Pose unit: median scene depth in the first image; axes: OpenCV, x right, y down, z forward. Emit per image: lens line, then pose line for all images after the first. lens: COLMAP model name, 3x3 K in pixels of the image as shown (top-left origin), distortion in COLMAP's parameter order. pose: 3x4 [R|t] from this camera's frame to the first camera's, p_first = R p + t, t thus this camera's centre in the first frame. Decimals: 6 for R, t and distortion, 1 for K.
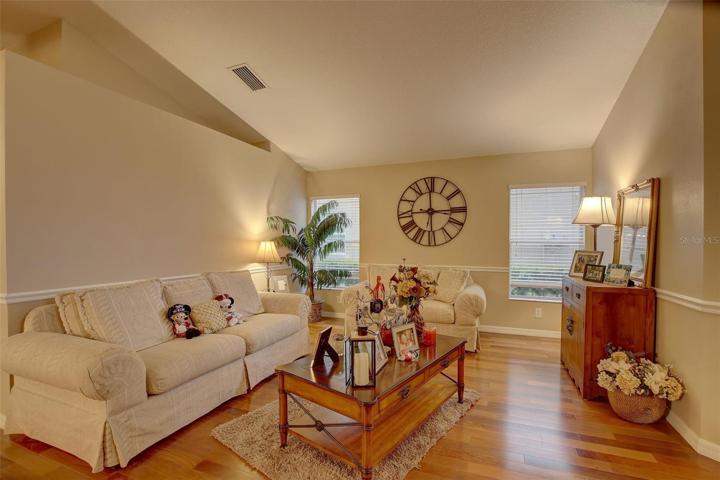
lens RADIAL K [[333.5, 0, 360.0], [0, 333.5, 240.0], [0, 0, 1]] dist [-0.021177, 0.000074]
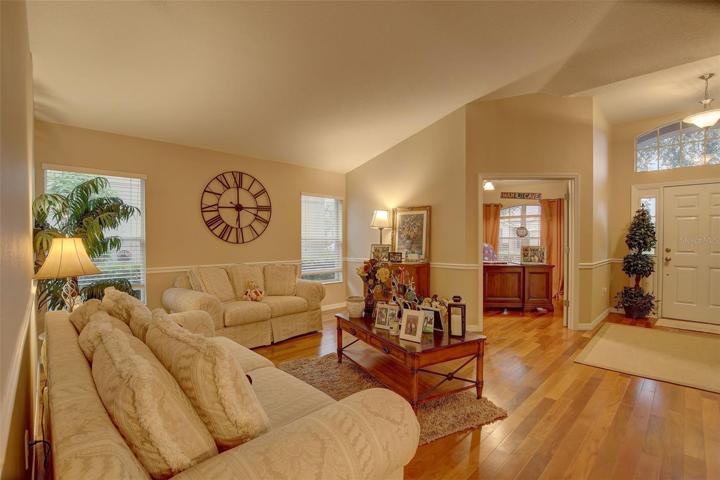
lens RADIAL K [[333.5, 0, 360.0], [0, 333.5, 240.0], [0, 0, 1]] dist [-0.021177, 0.000074]
pose [[0.399929, -0.006010, 0.916526, -0.530984], [-0.001201, 0.999974, 0.007081, 0.001149], [-0.916545, -0.003933, 0.399912, 0.293786]]
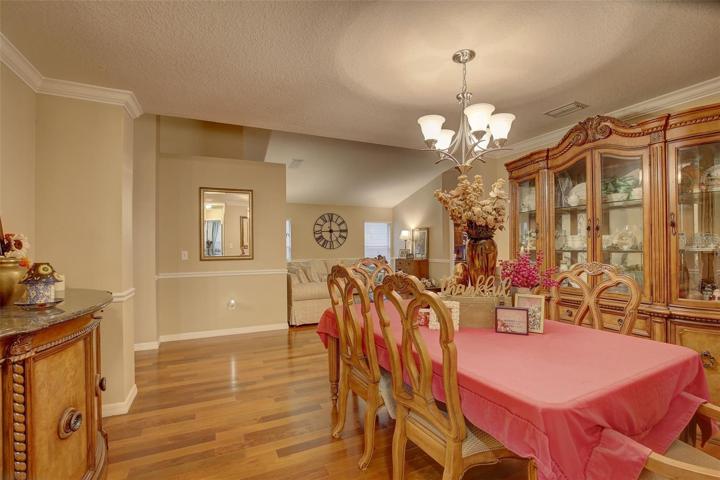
lens RADIAL K [[333.5, 0, 360.0], [0, 333.5, 240.0], [0, 0, 1]] dist [-0.021177, 0.000074]
pose [[0.676022, 0.004443, 0.736868, -1.105822], [0.006451, 0.999908, -0.011948, -0.009588], [-0.736854, 0.012830, 0.675931, -0.436302]]
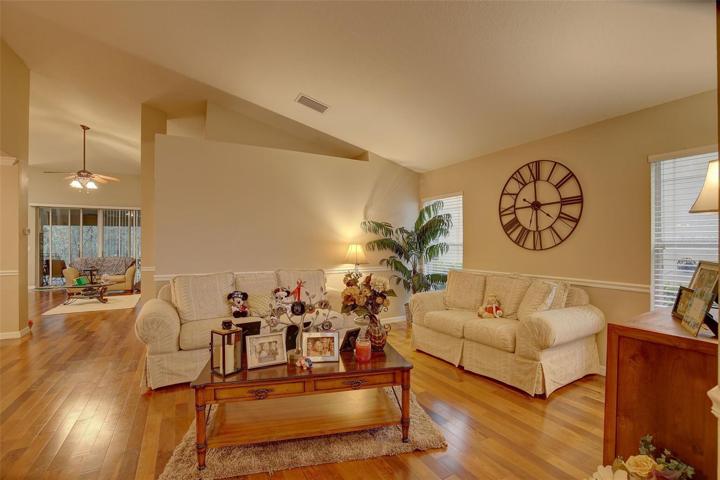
lens RADIAL K [[333.5, 0, 360.0], [0, 333.5, 240.0], [0, 0, 1]] dist [-0.021177, 0.000074]
pose [[0.773975, -0.008405, -0.633161, 0.383457], [0.005180, 0.999962, -0.006943, -0.002465], [0.633195, 0.002094, 0.773989, 0.147857]]
